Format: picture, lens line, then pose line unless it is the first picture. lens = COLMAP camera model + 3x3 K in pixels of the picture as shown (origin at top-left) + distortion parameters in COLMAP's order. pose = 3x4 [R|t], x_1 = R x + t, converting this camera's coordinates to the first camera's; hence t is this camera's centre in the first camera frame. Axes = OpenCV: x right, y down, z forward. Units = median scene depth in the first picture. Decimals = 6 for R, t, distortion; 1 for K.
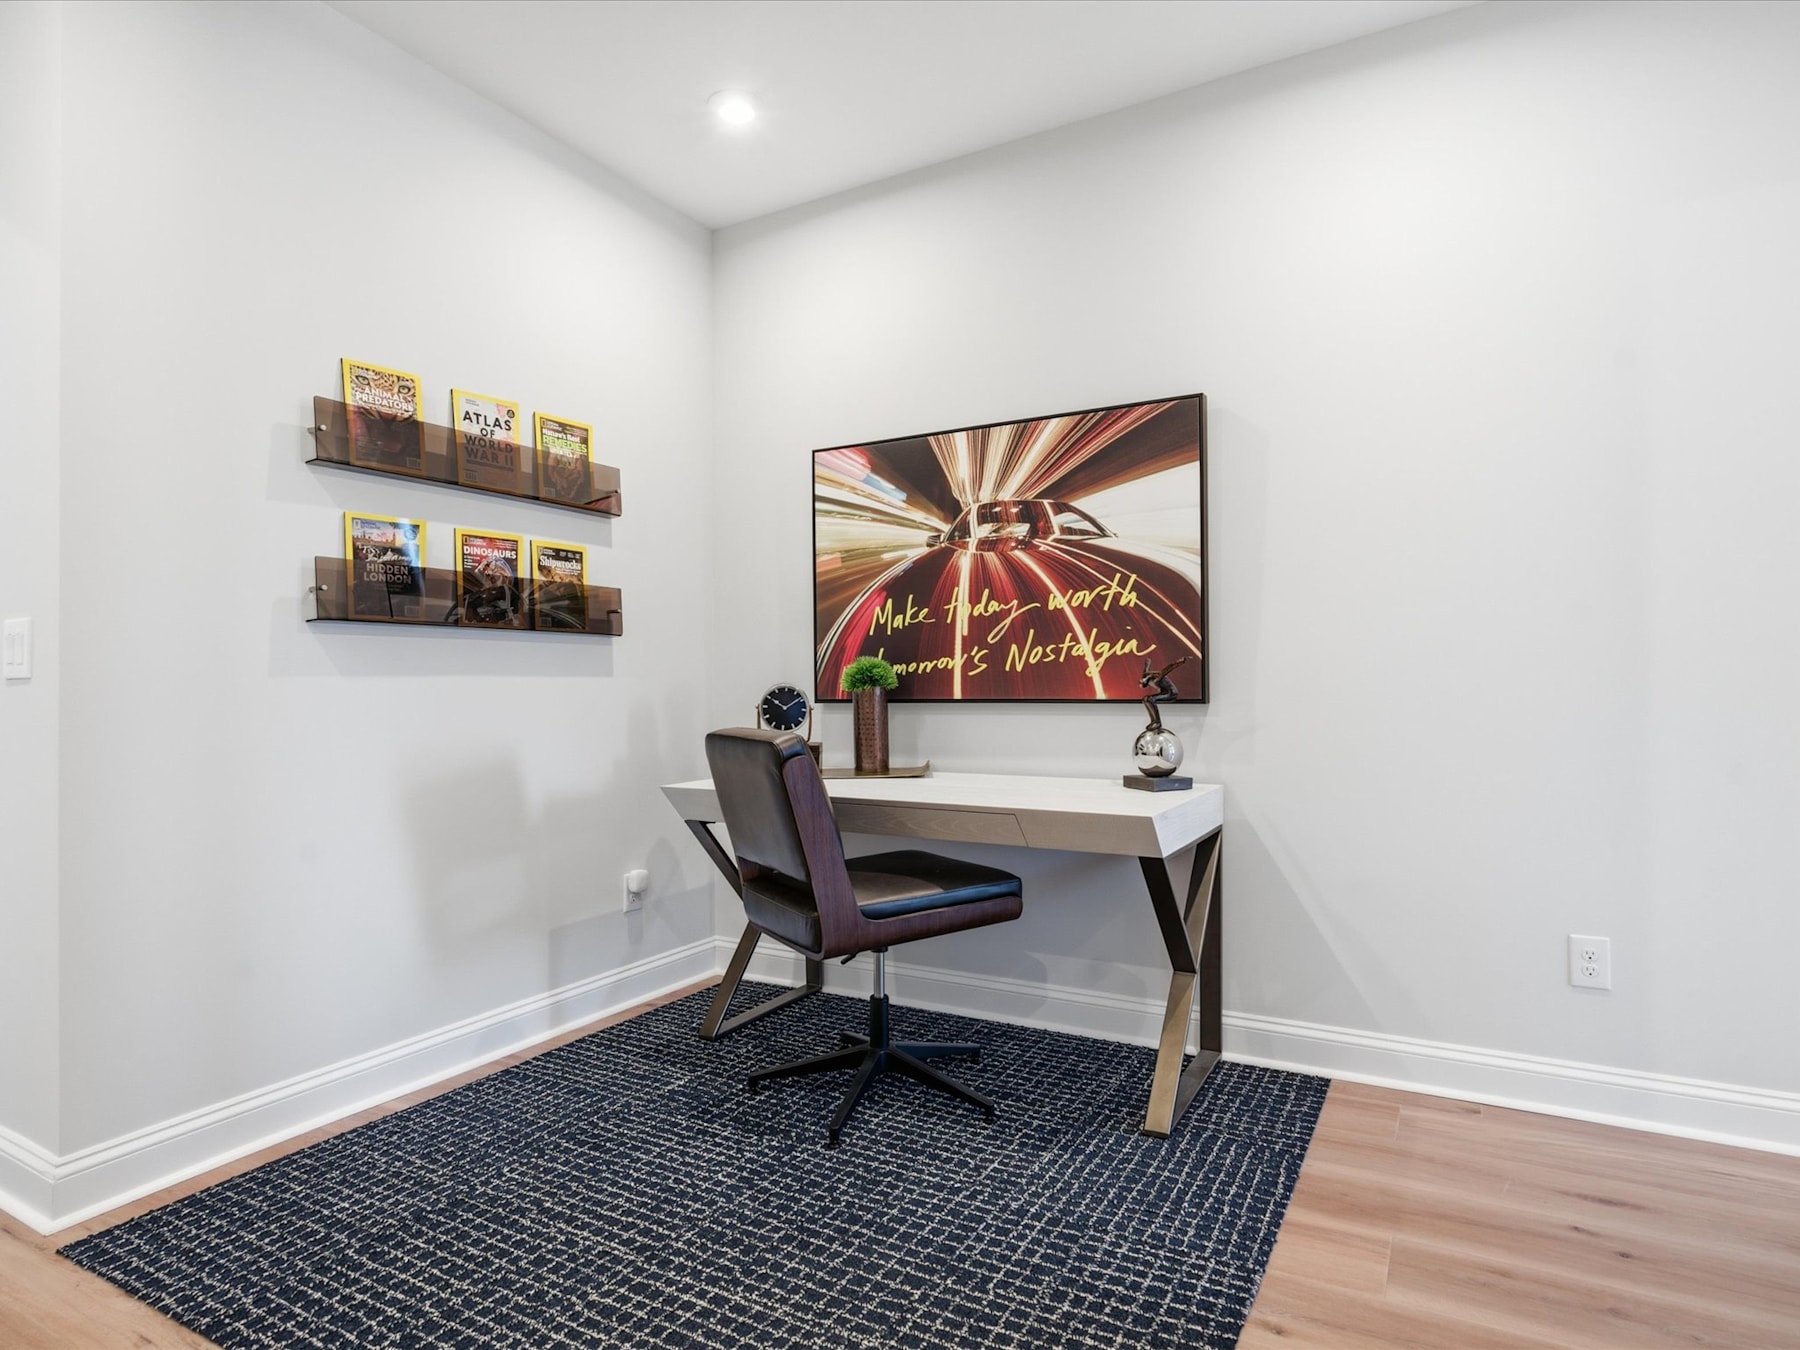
lens RADIAL K [[1039.9, 0, 900.0], [0, 1039.9, 675.0], [0, 0, 1]] dist [-0.000952, 0.001031]
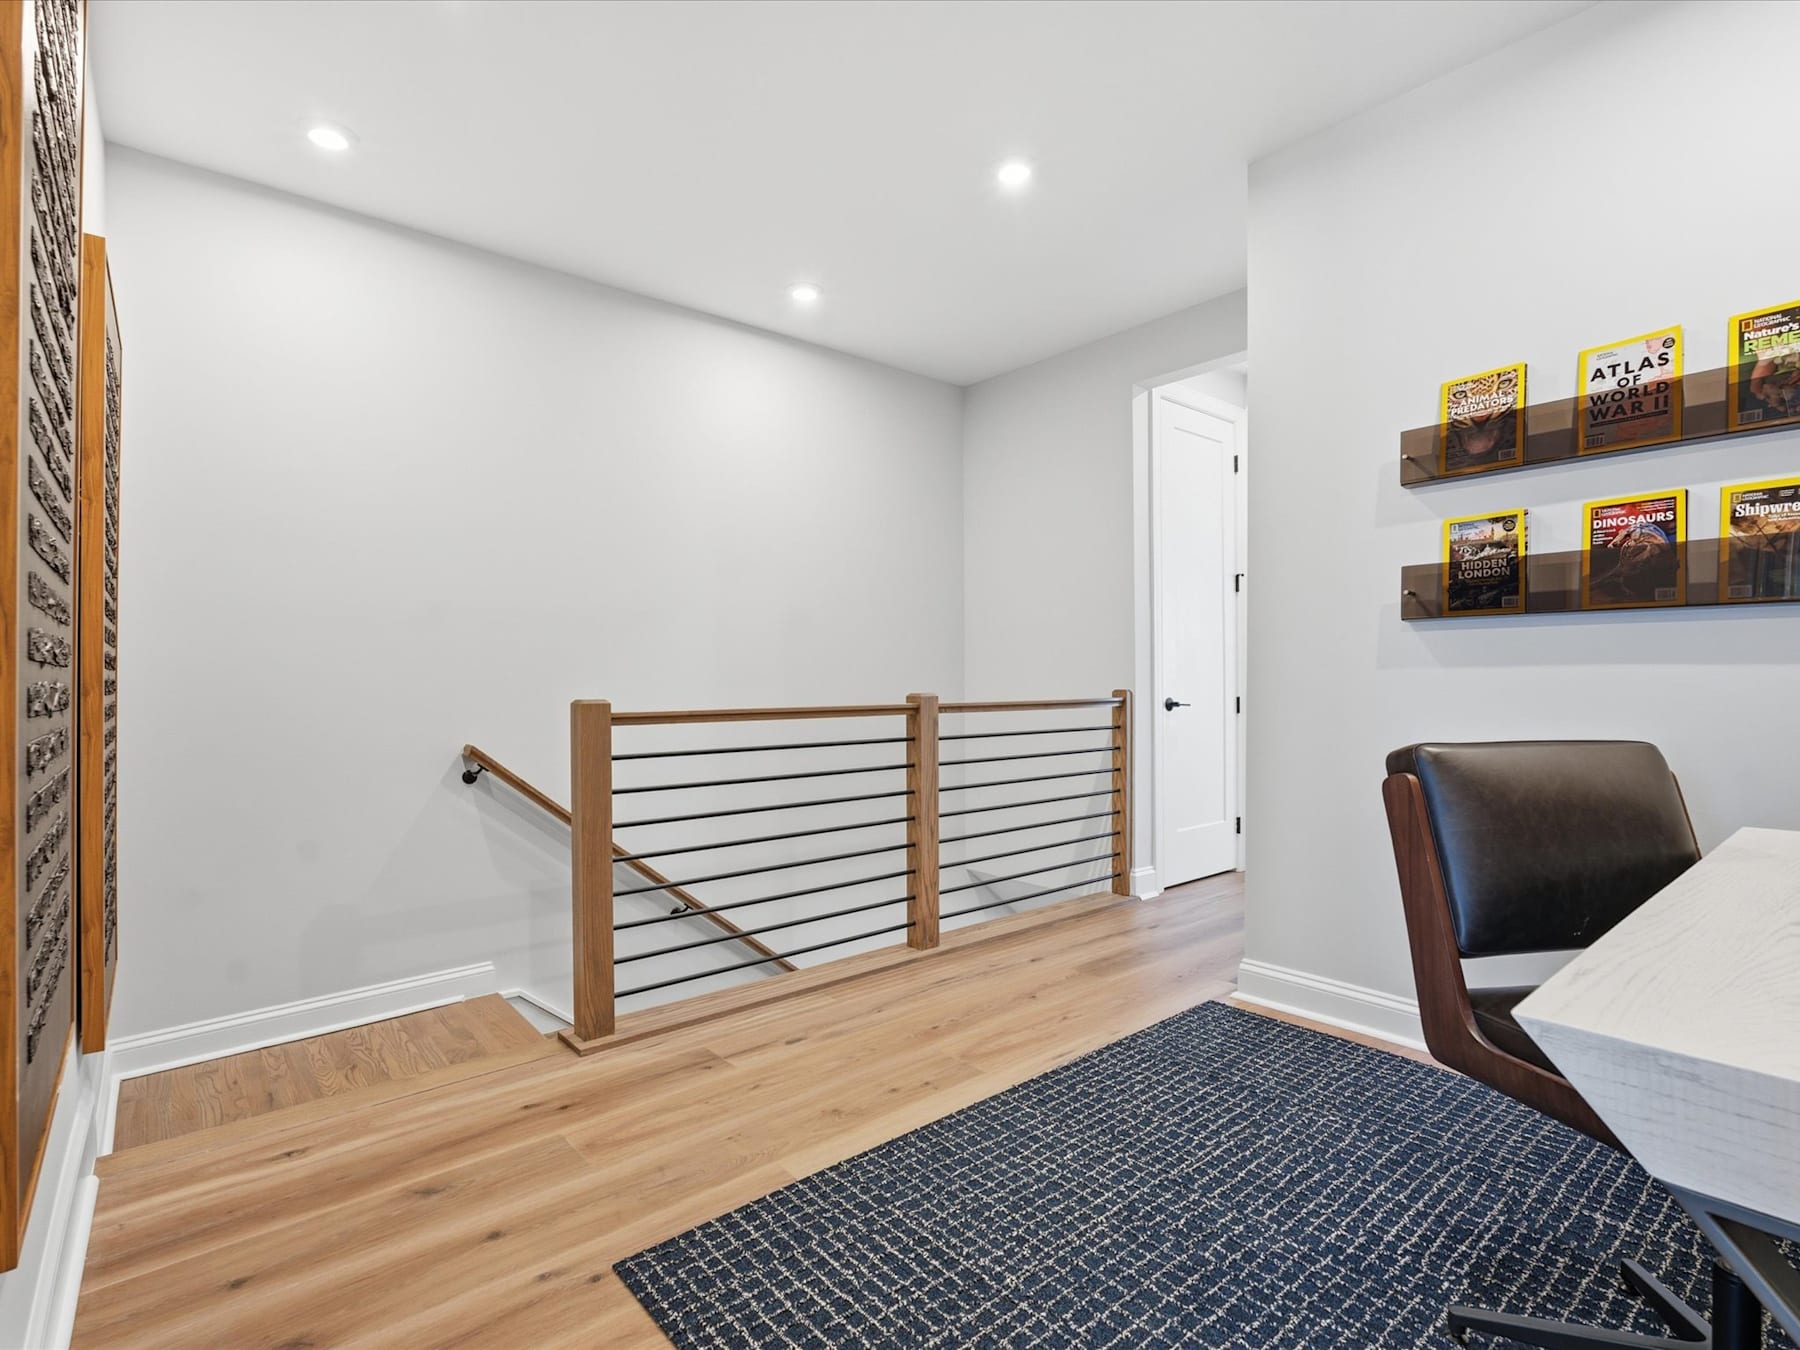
lens RADIAL K [[899.1, 0, 905.5], [0, 899.1, 669.8], [0, 0, 1]] dist [-0.009617, 0.000697]
pose [[-0.355265, 0.002142, -0.934763, 0.576053], [0.012699, 0.999916, -0.002535, -0.000545], [0.934679, -0.012771, -0.355262, 0.799652]]
